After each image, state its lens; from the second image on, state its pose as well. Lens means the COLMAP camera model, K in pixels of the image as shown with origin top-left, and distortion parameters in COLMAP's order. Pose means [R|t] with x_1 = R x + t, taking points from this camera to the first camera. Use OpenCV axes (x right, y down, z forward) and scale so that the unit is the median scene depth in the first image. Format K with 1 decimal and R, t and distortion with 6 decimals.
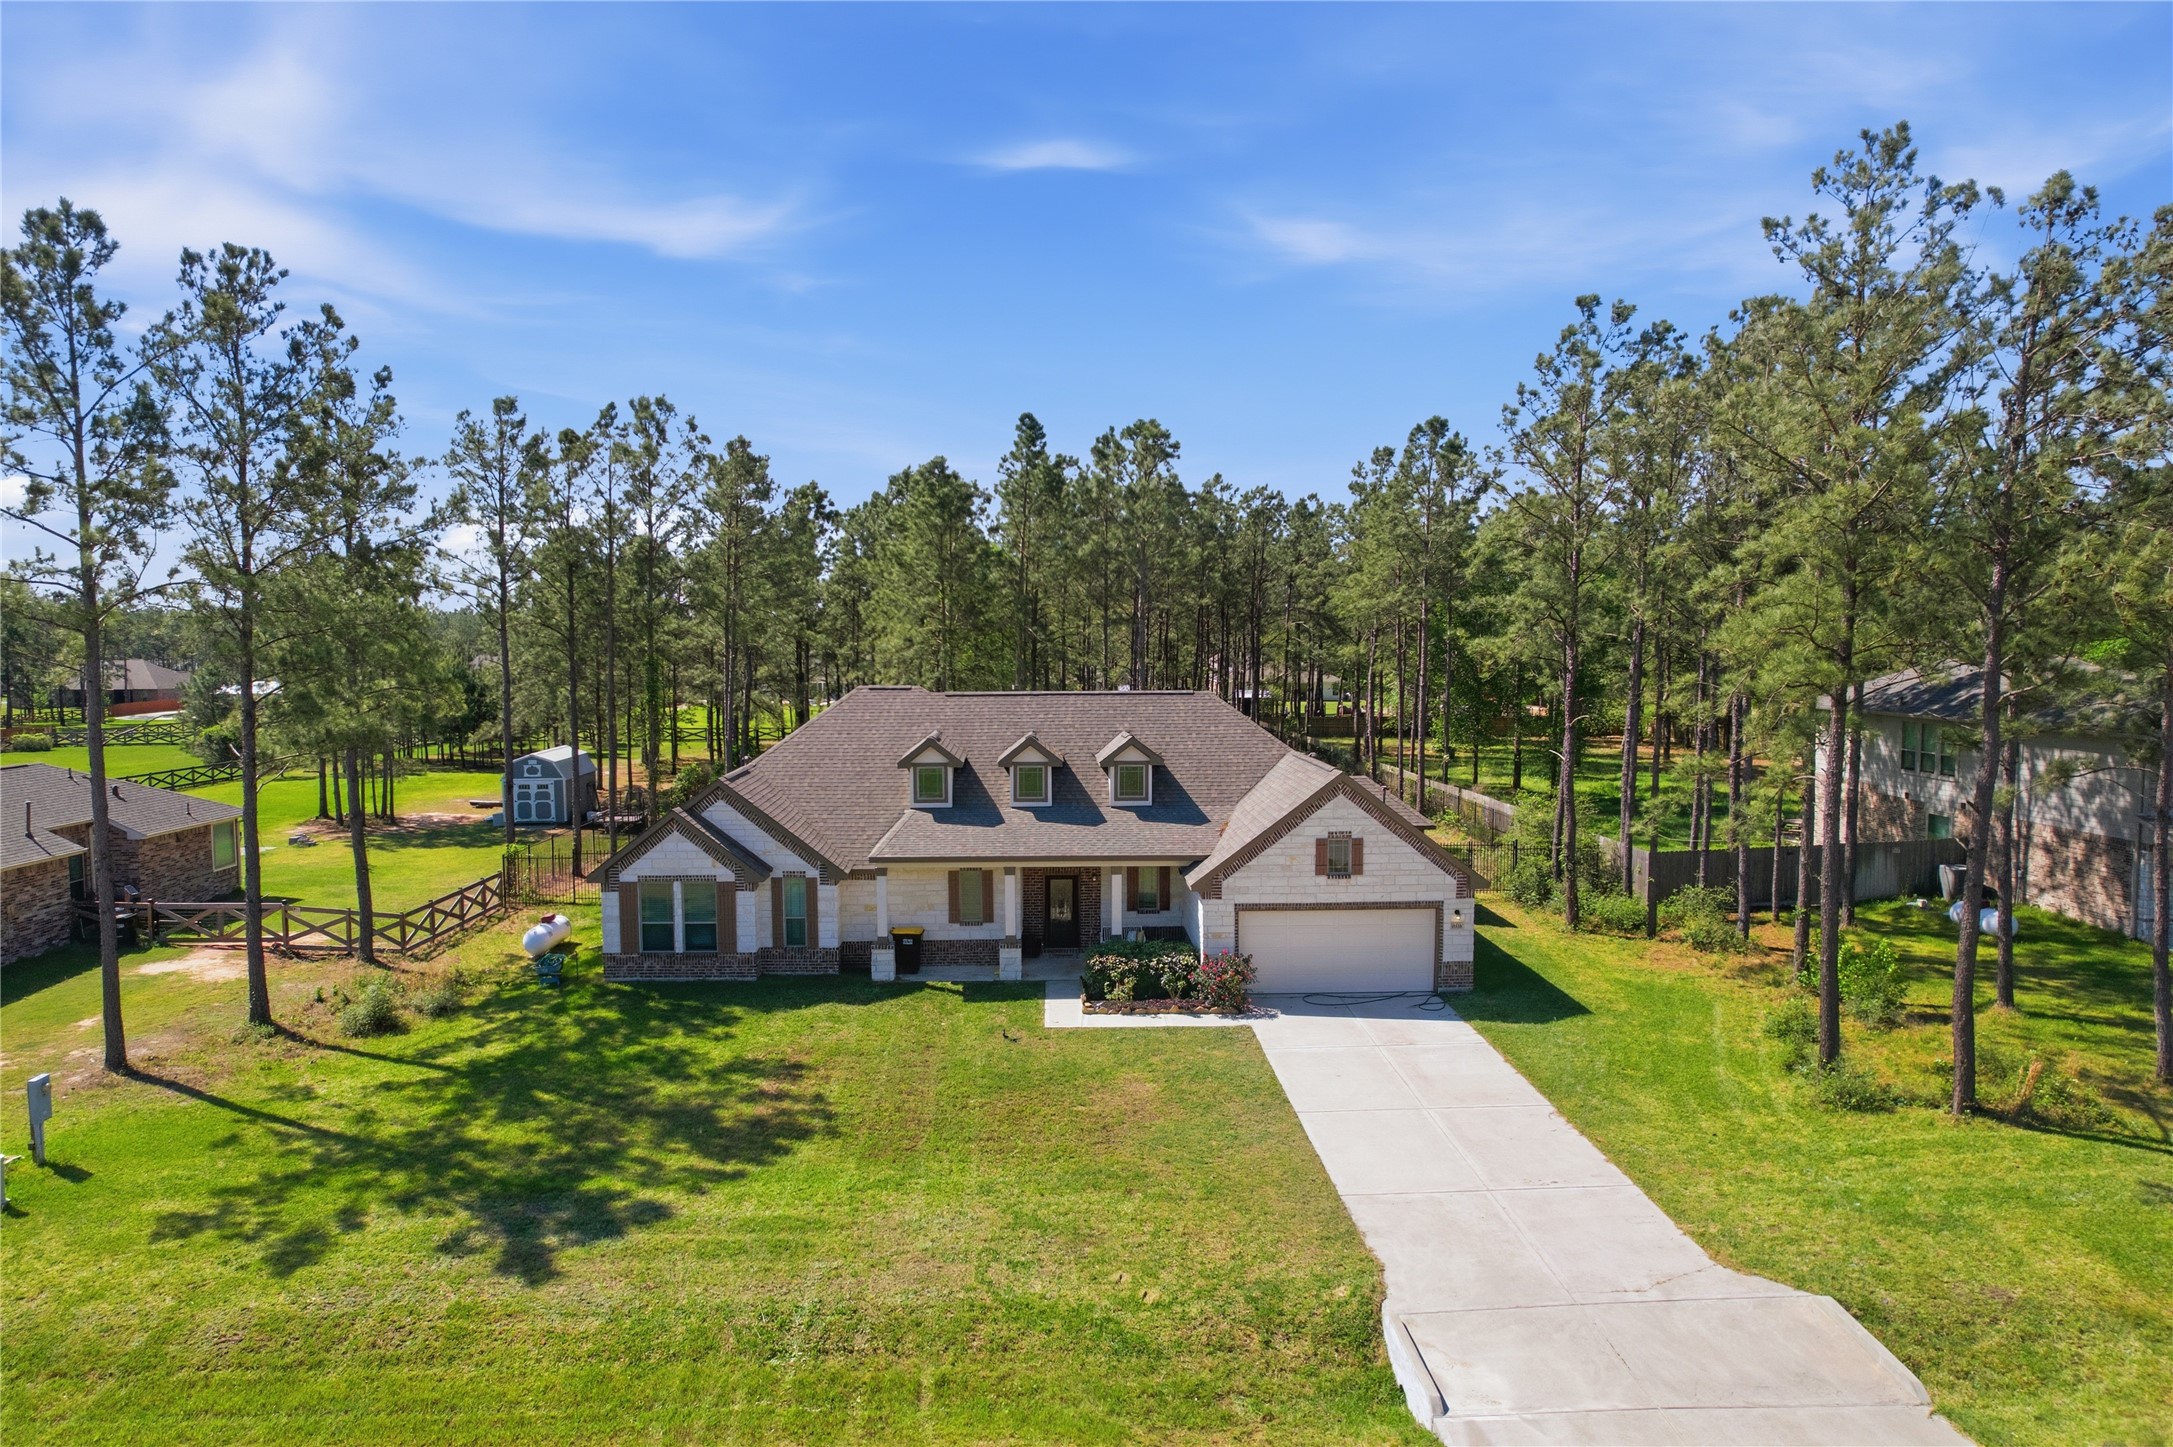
lens RADIAL K [[1395.2, 0, 1081.0], [0, 1395.2, 739.0], [0, 0, 1]] dist [-0.062843, 0.048068]
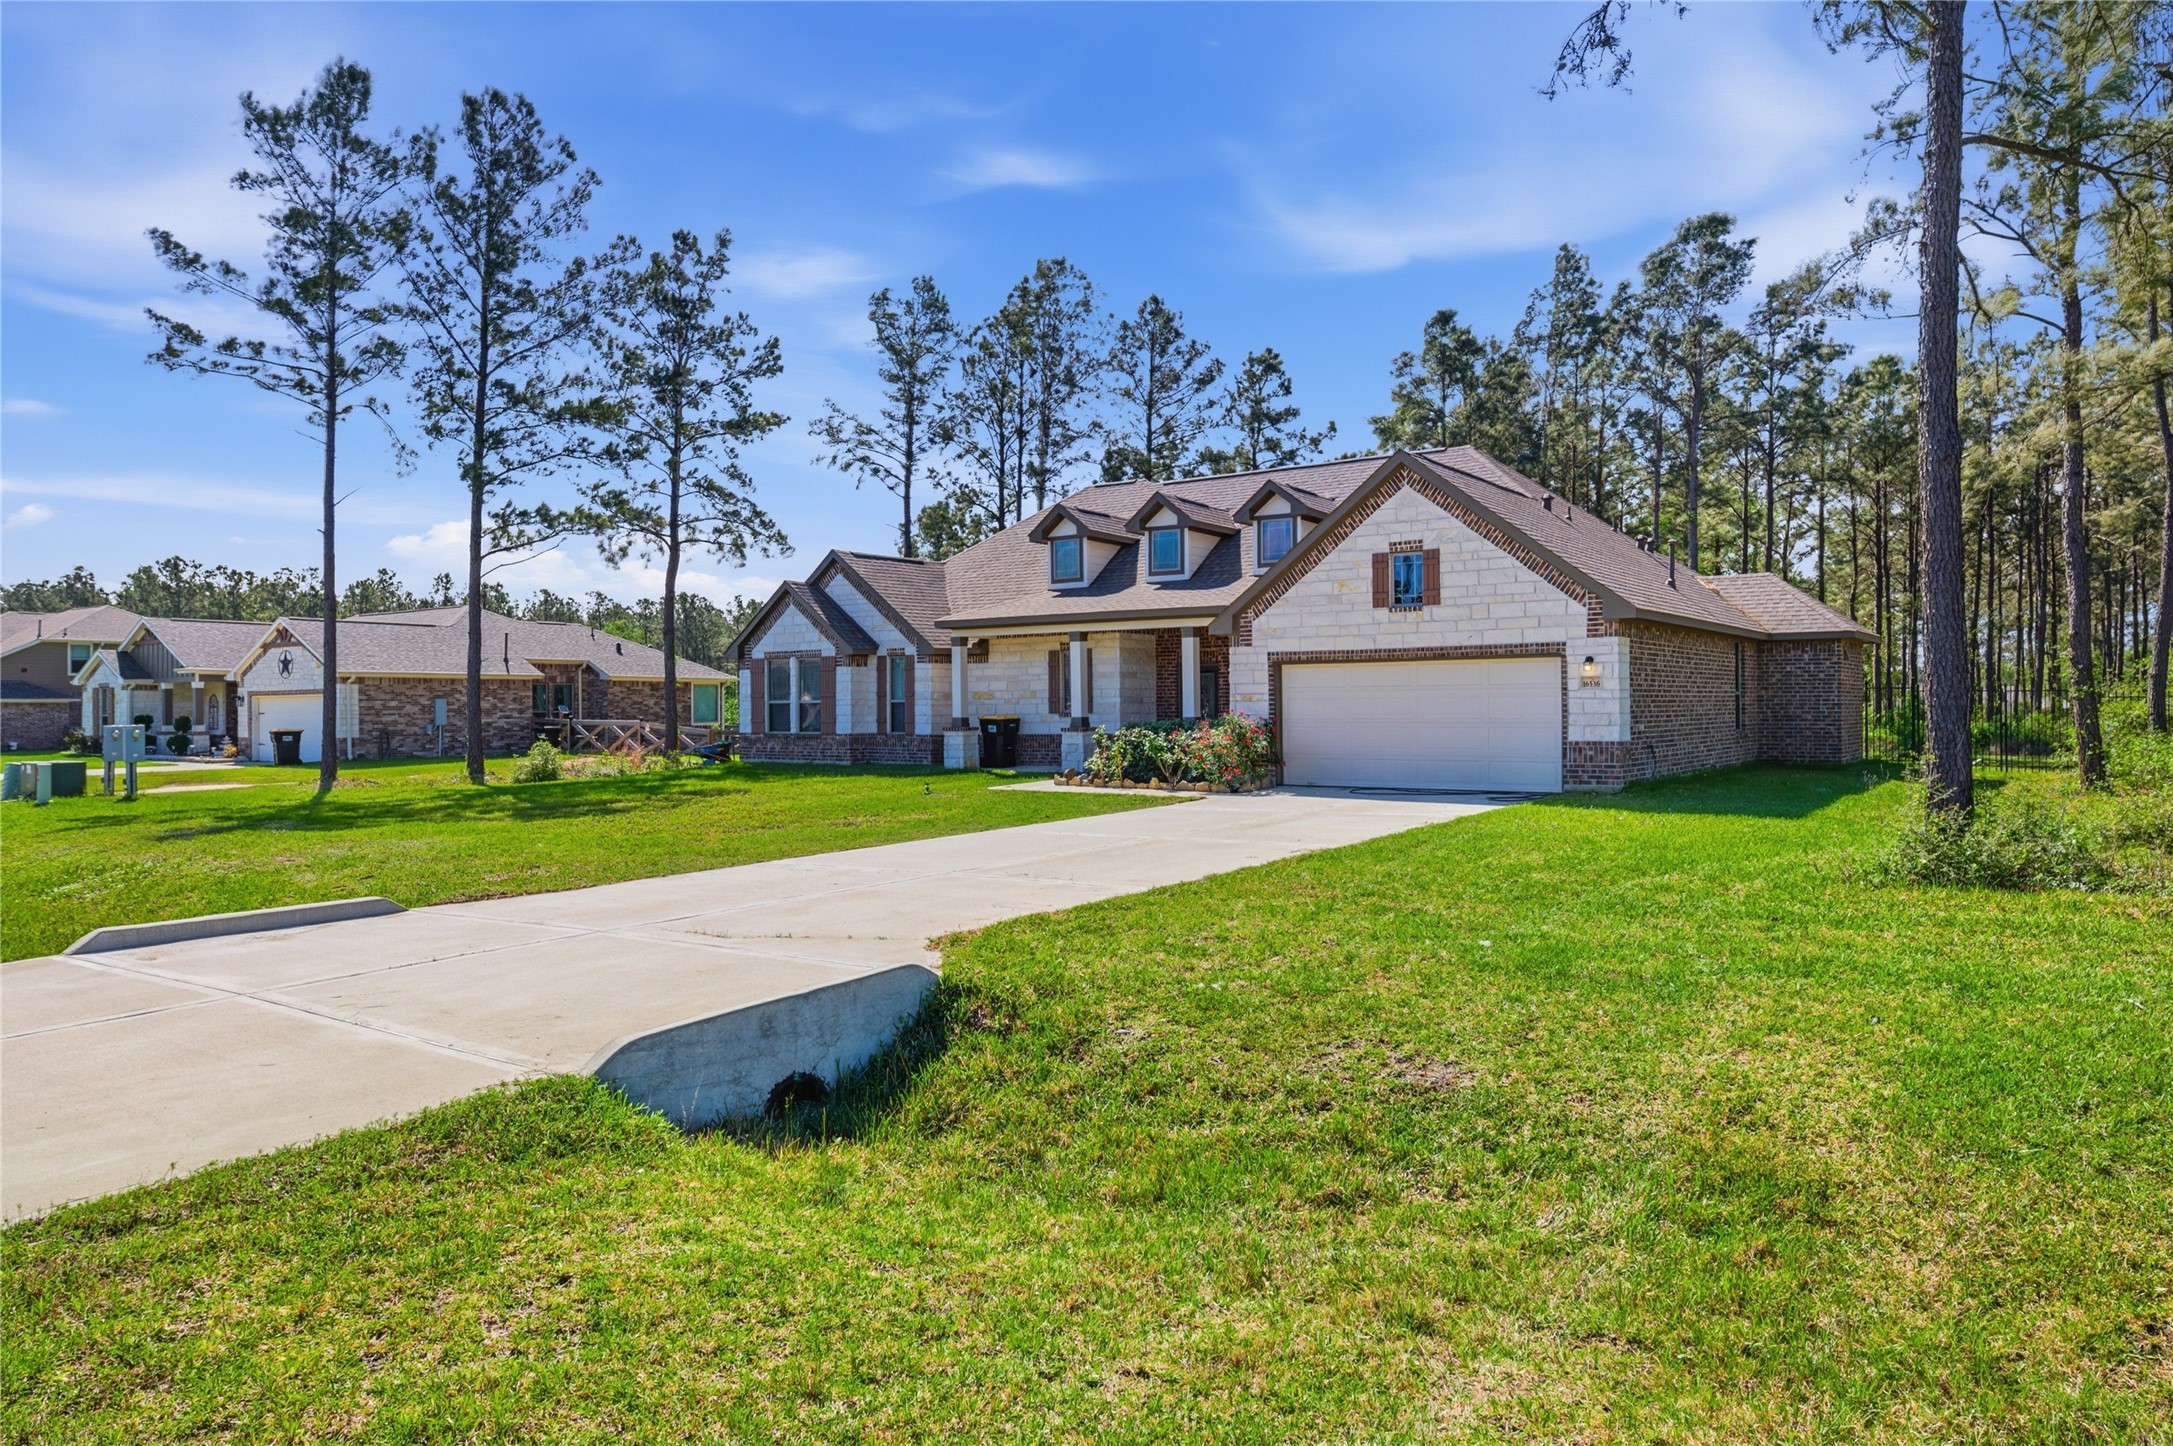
lens RADIAL K [[1421.4, 0, 1086.5], [0, 1421.4, 717.0], [0, 0, 1]] dist [-0.006591, 0.000023]
pose [[0.791740, 0.000294, -0.610858, 0.482485], [-0.042552, 0.997597, -0.054672, 0.195211], [0.609374, 0.069279, 0.789850, 0.367452]]
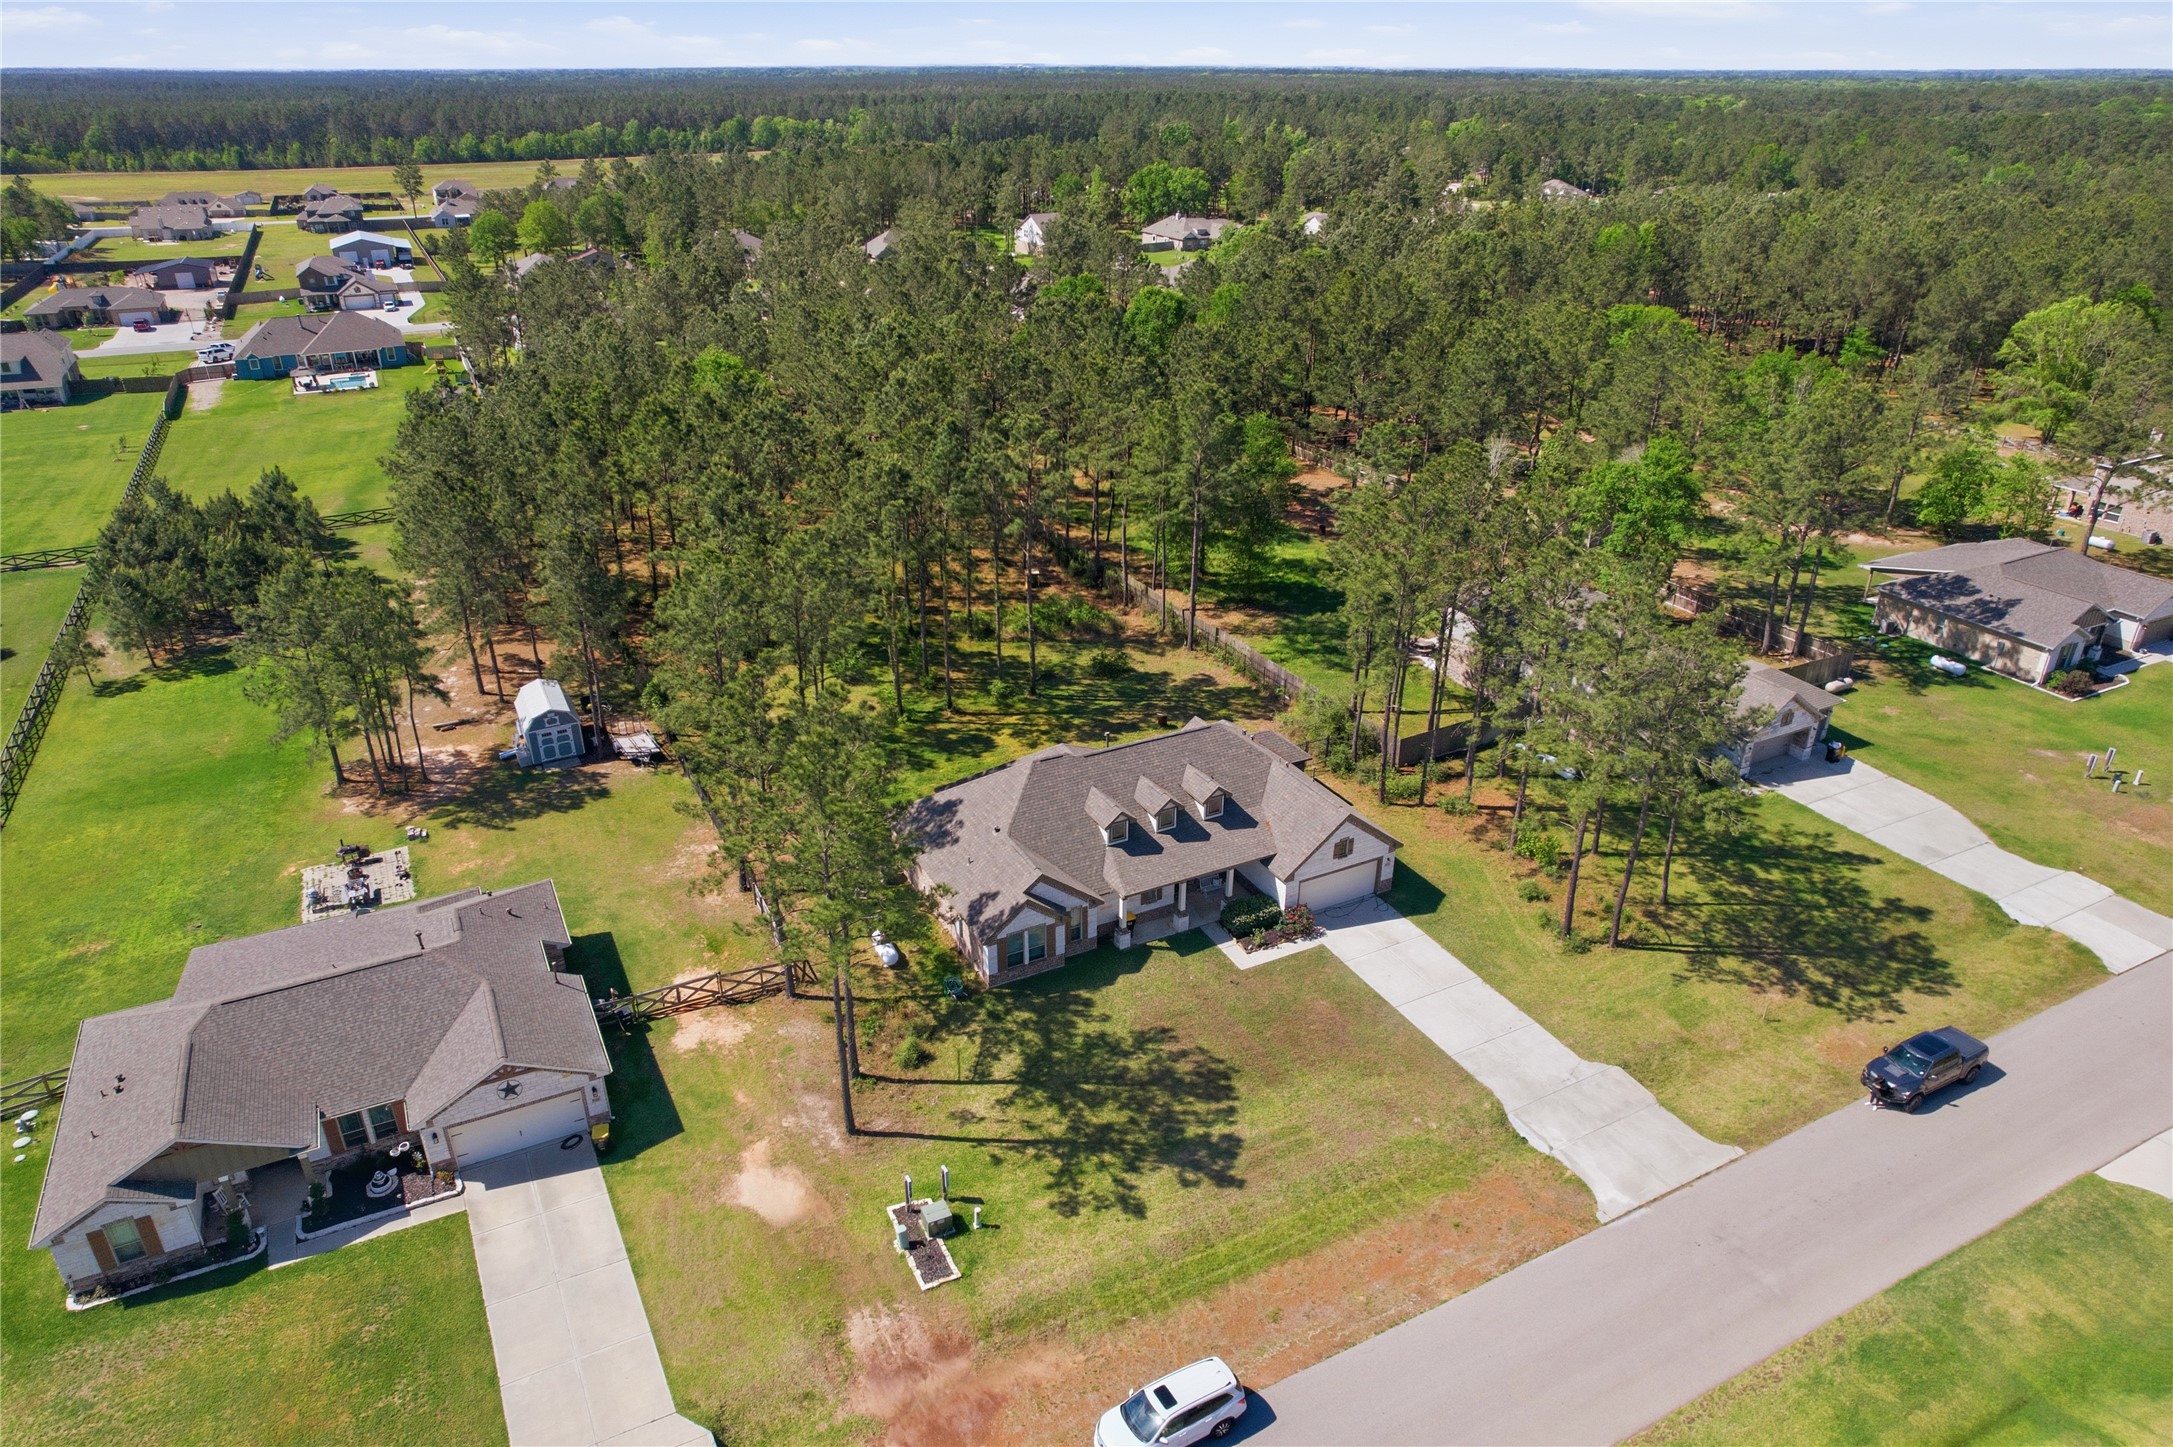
lens RADIAL K [[1395.2, 0, 1109.2], [0, 1395.2, 731.4], [0, 0, 1]] dist [-0.062843, 0.048068]
pose [[0.898475, -0.183745, 0.398725, -0.898774], [0.024301, 0.927626, 0.372719, -0.837803], [-0.438353, -0.325189, 0.837914, -0.494345]]
